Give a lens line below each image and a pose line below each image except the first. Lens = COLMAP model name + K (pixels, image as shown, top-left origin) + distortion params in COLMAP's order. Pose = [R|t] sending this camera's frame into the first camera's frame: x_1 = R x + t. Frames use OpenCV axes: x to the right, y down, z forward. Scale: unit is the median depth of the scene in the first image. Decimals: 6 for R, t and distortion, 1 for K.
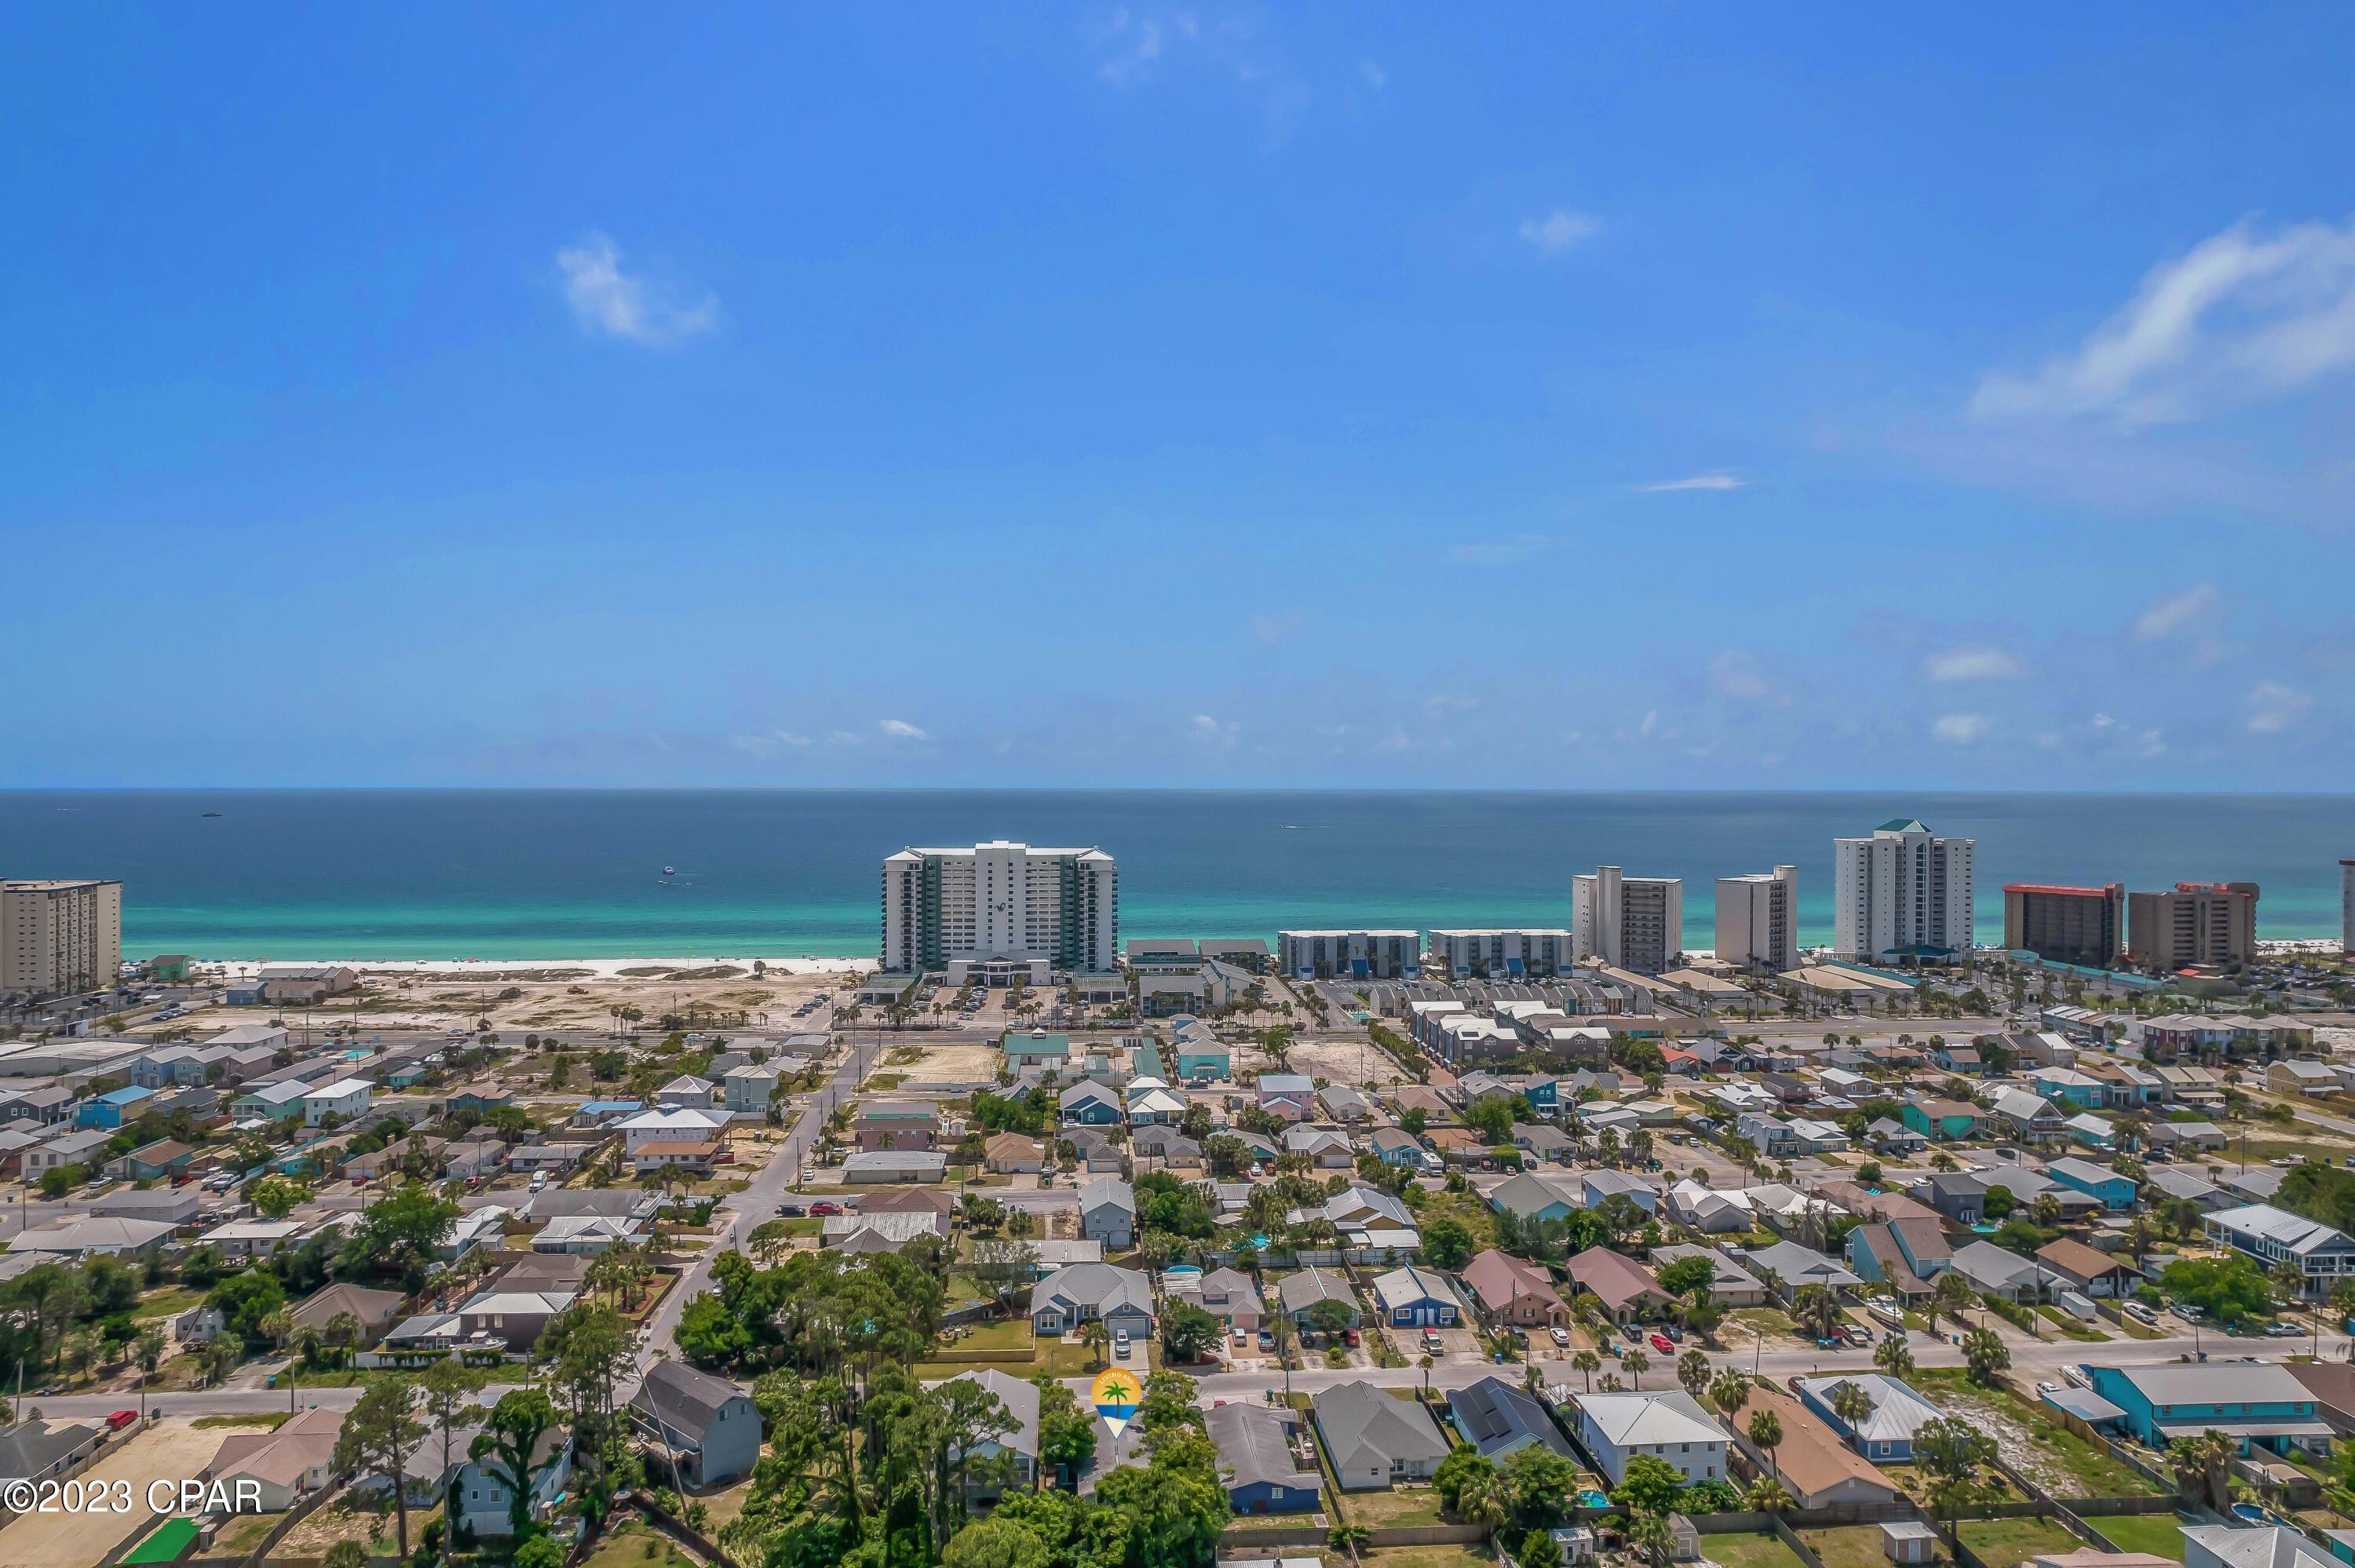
lens RADIAL K [[1504.1, 0, 1177.5], [0, 1504.1, 784.0], [0, 0, 1]] dist [-0.079864, 0.076992]
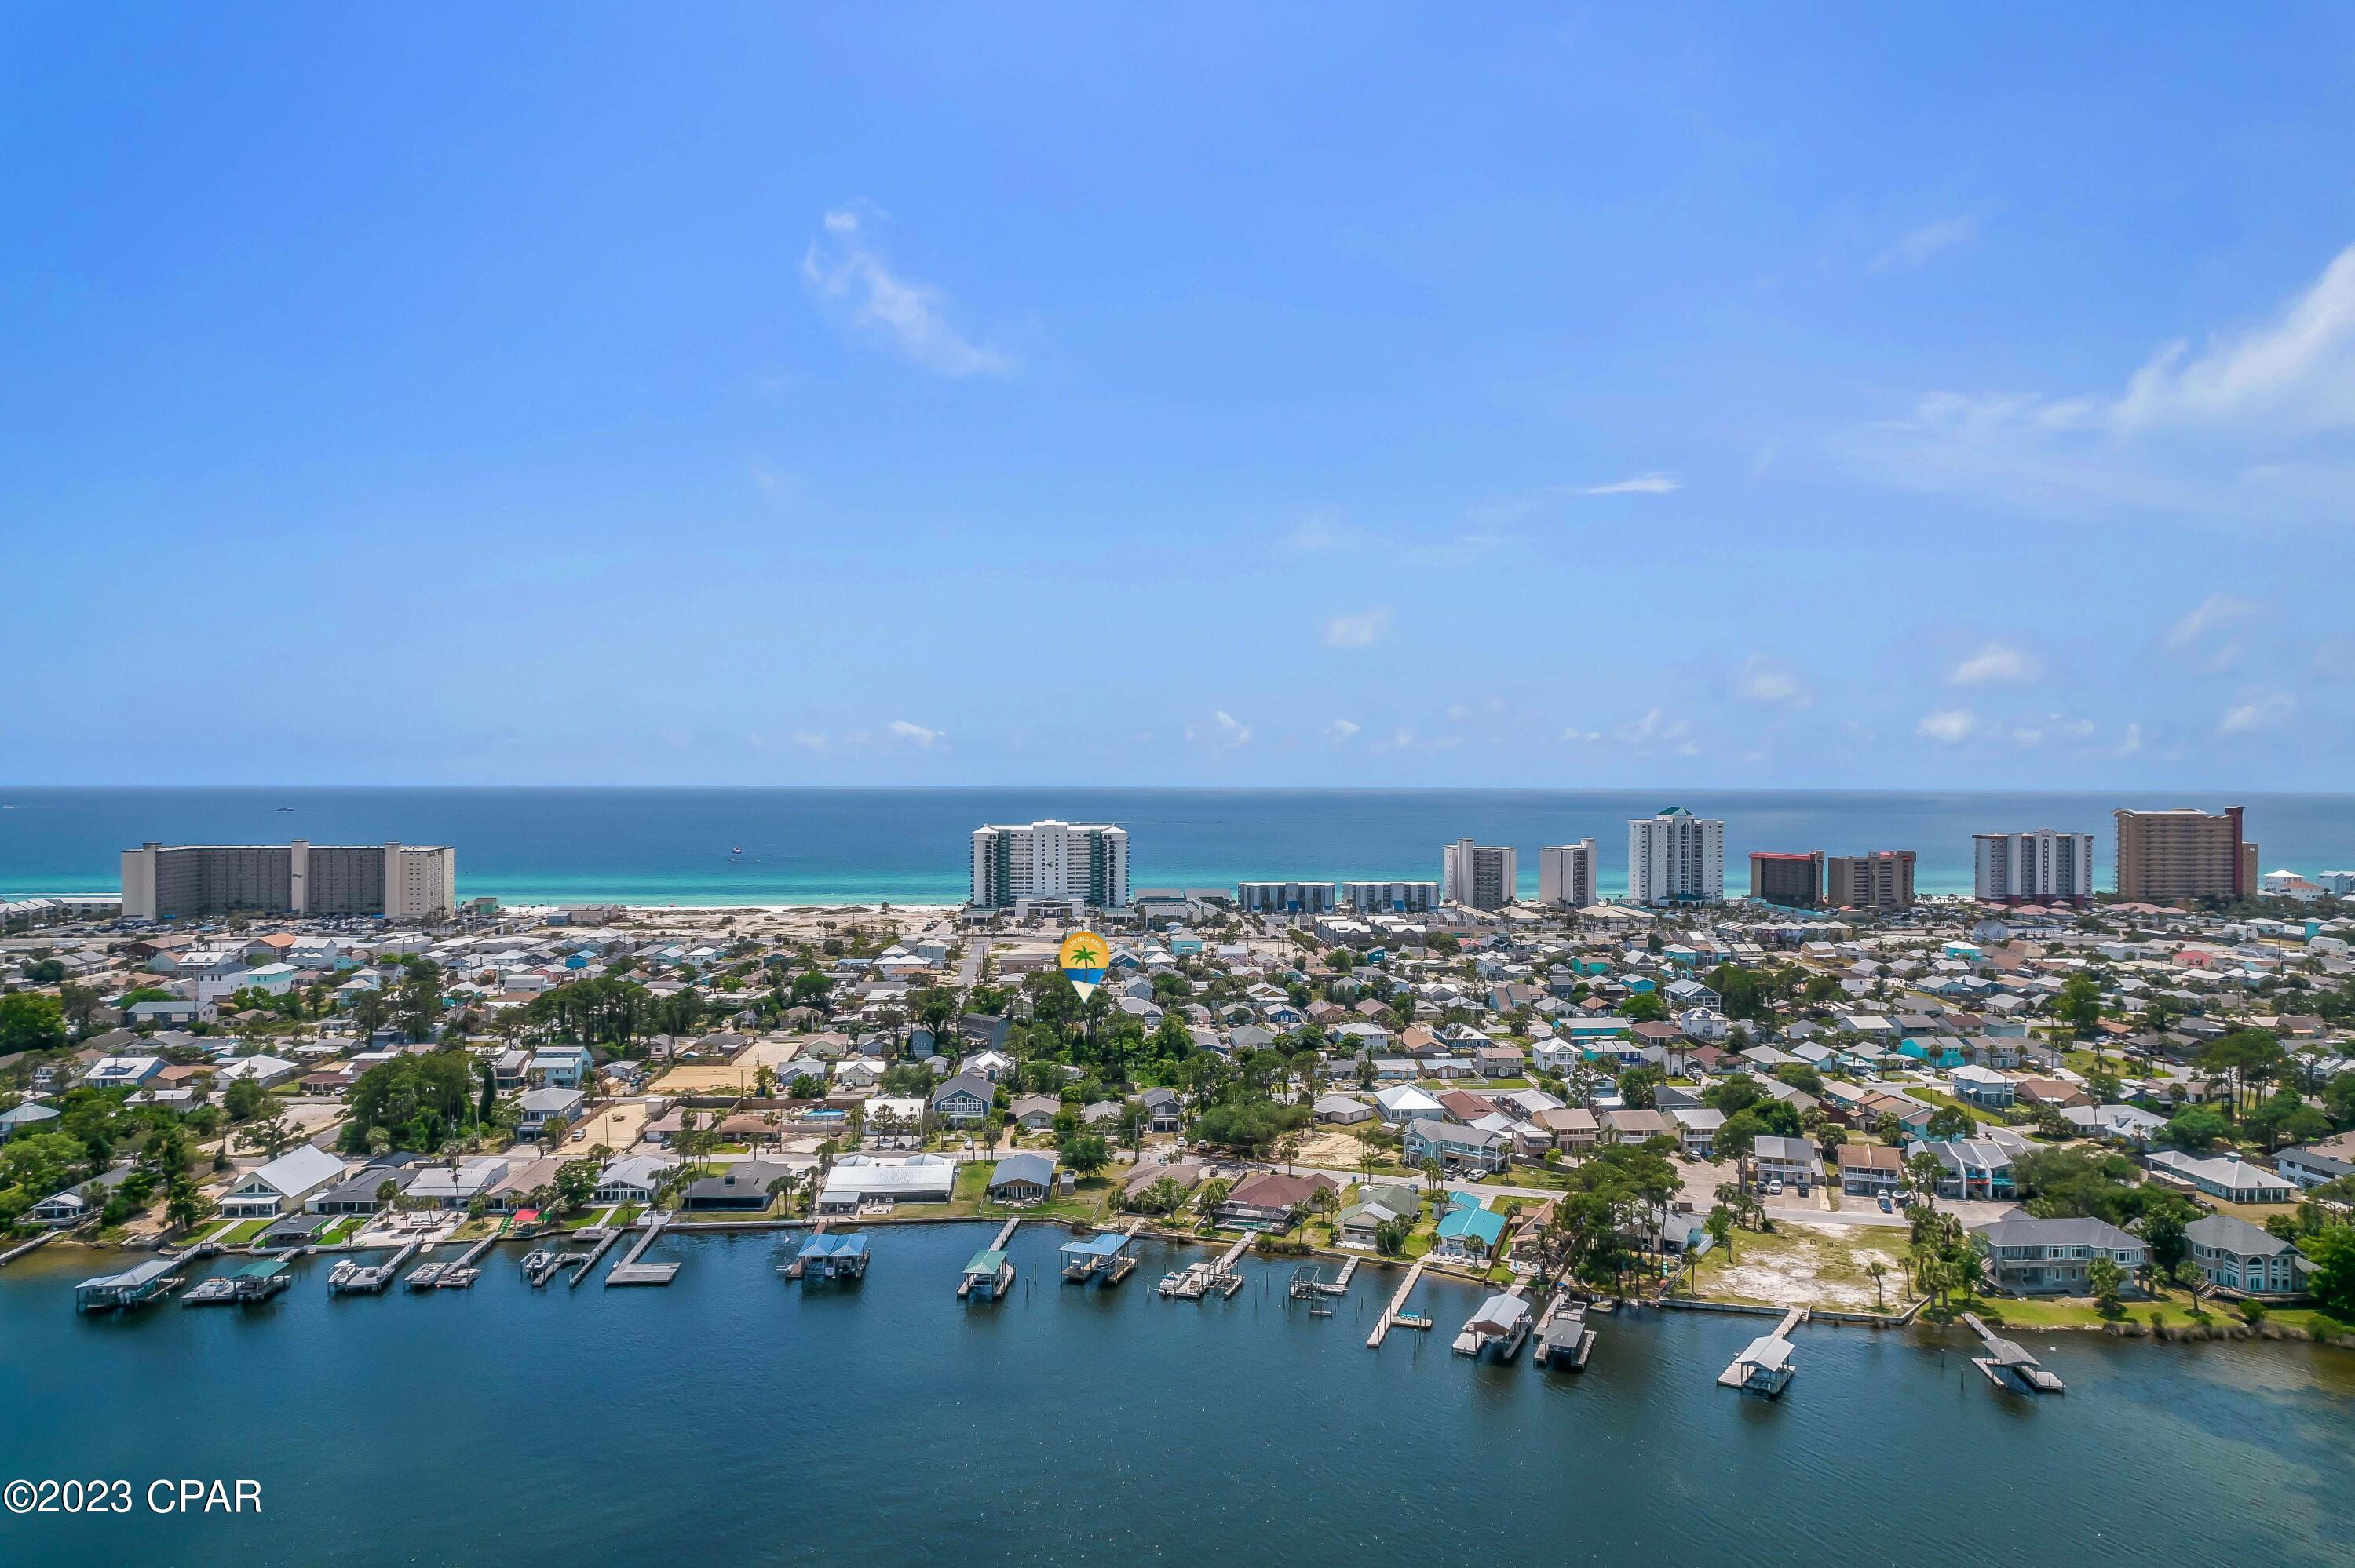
lens RADIAL K [[1504.1, 0, 1177.5], [0, 1504.1, 784.0], [0, 0, 1]] dist [-0.079864, 0.076992]
pose [[0.999963, 0.000911, 0.008528, -0.004967], [-0.000920, 0.999999, 0.001087, 0.000653], [-0.008527, -0.001095, 0.999963, -0.479849]]
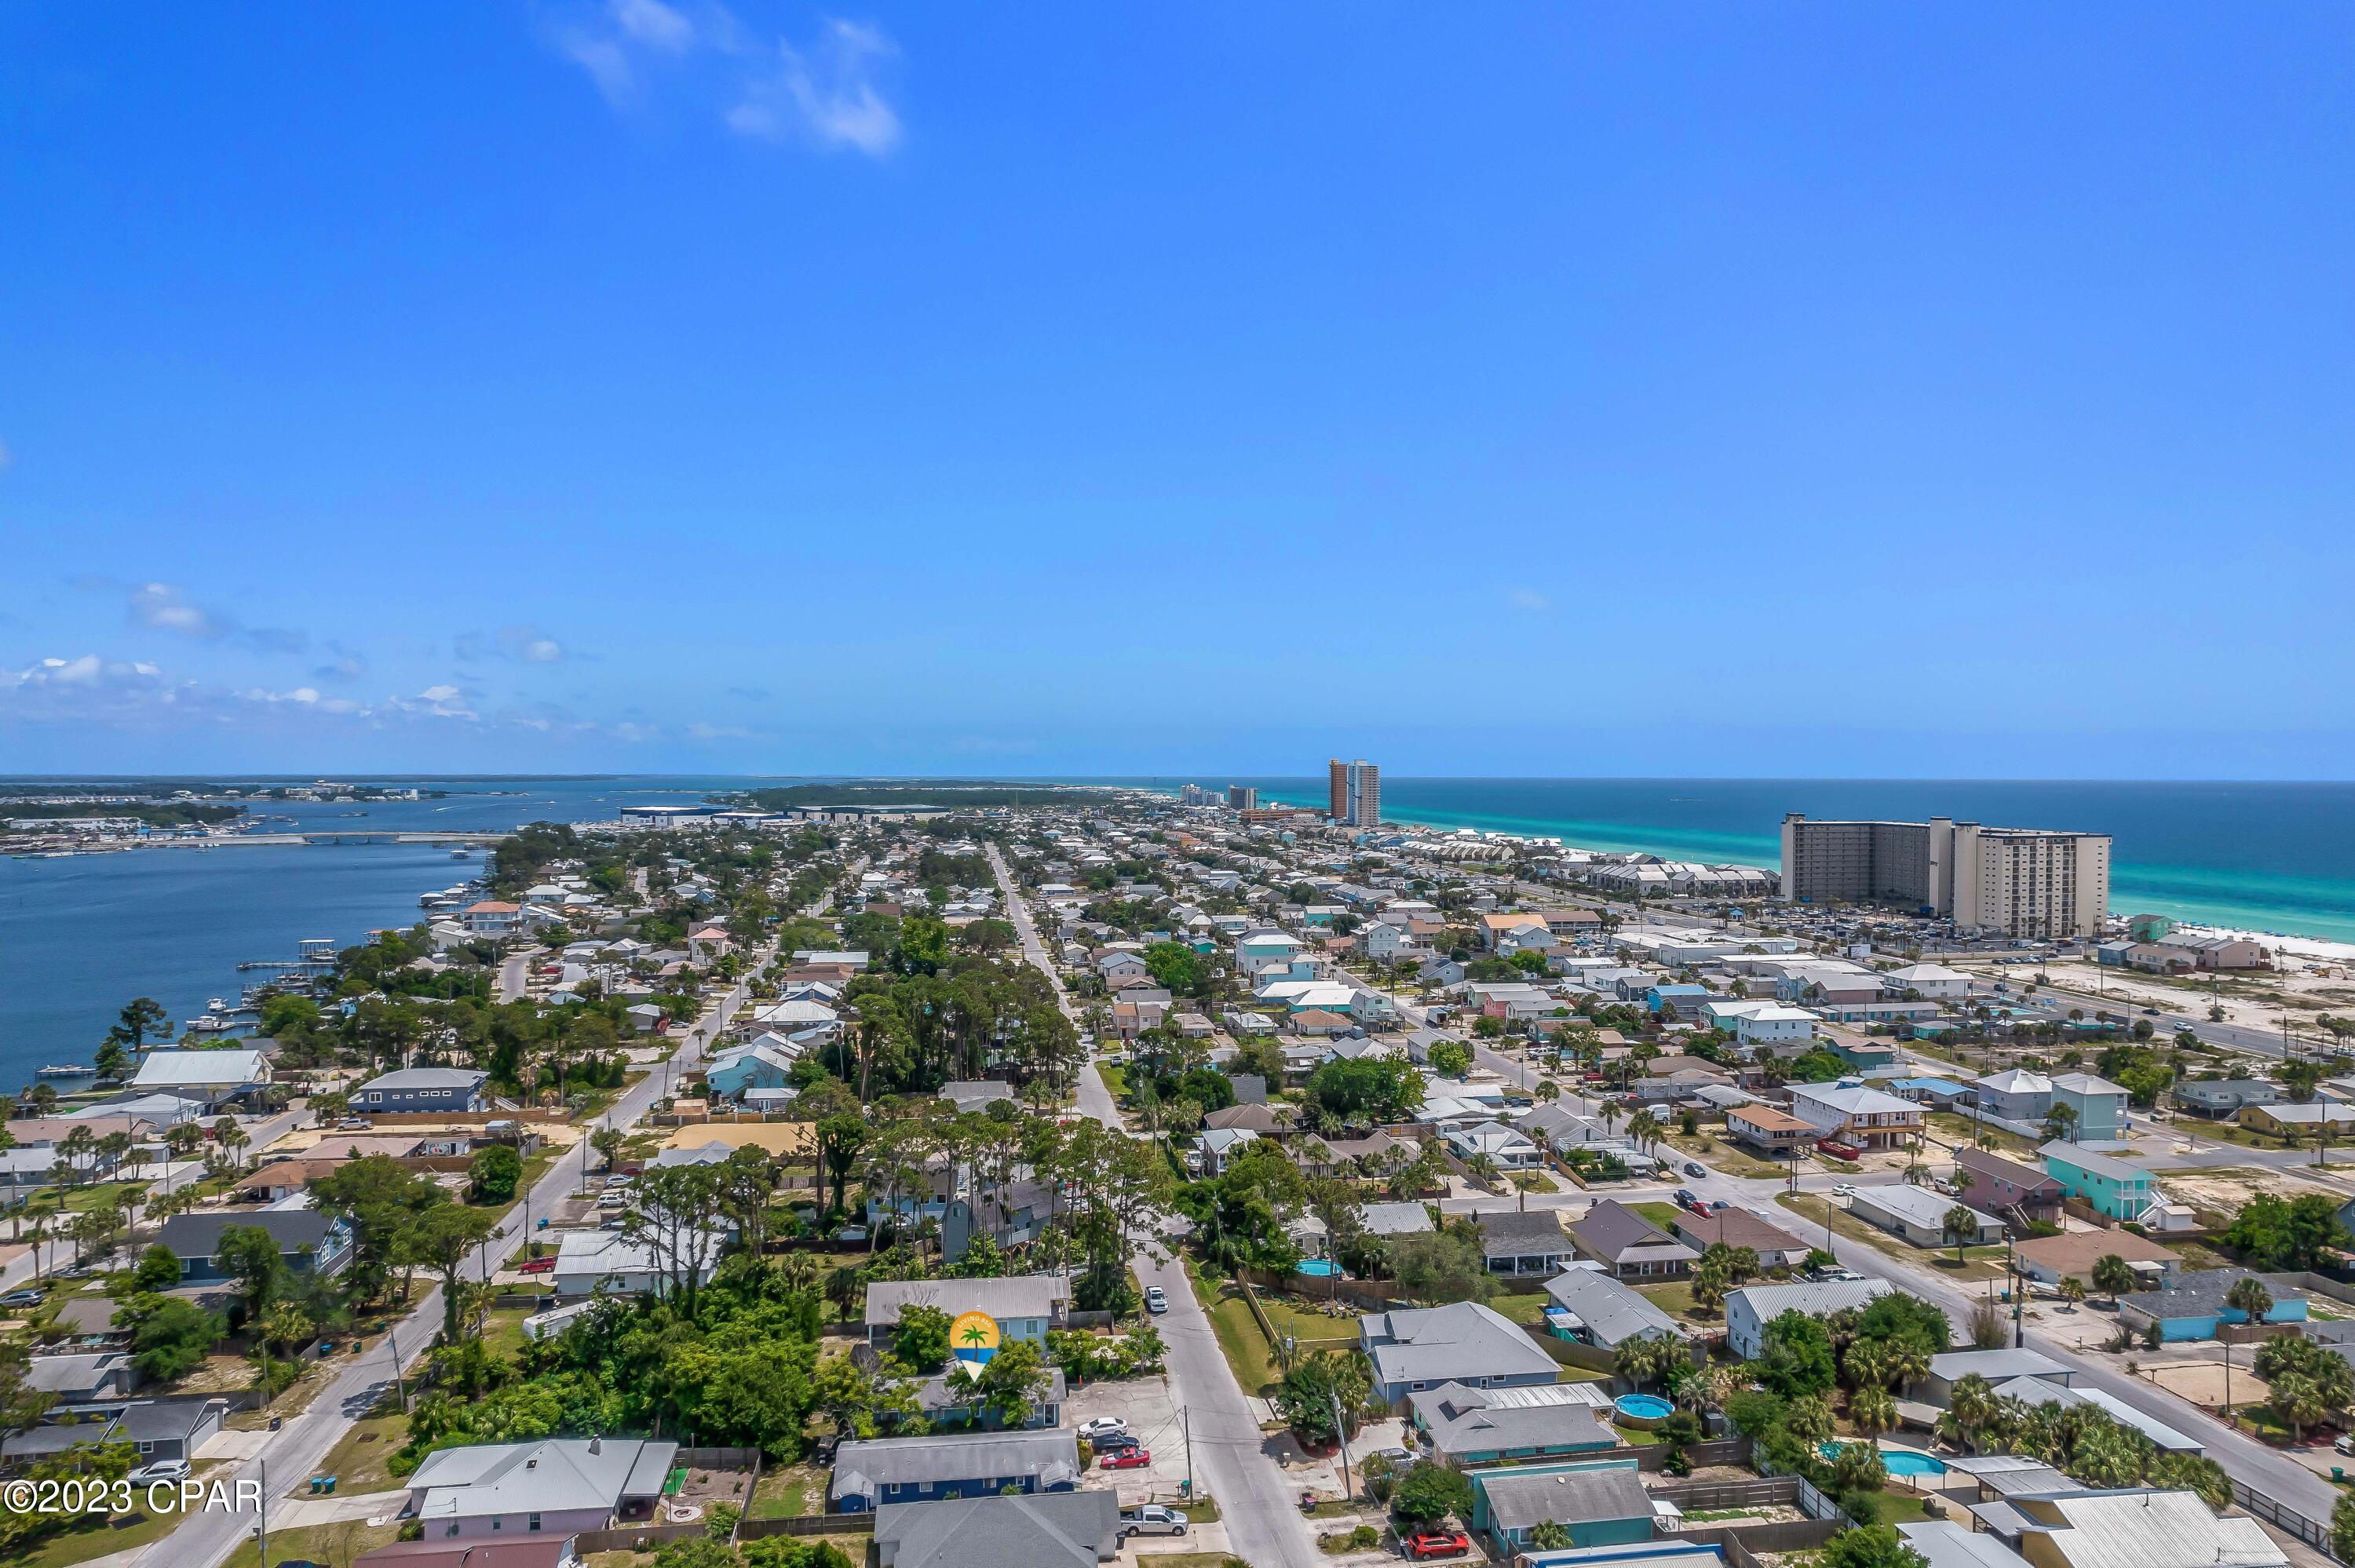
lens RADIAL K [[1504.1, 0, 1177.5], [0, 1504.1, 784.0], [0, 0, 1]] dist [-0.079864, 0.076992]
pose [[0.095128, 0.007265, -0.995439, 0.236918], [0.002760, 0.999968, 0.007562, 0.023505], [0.995461, -0.003467, 0.095105, 0.293539]]
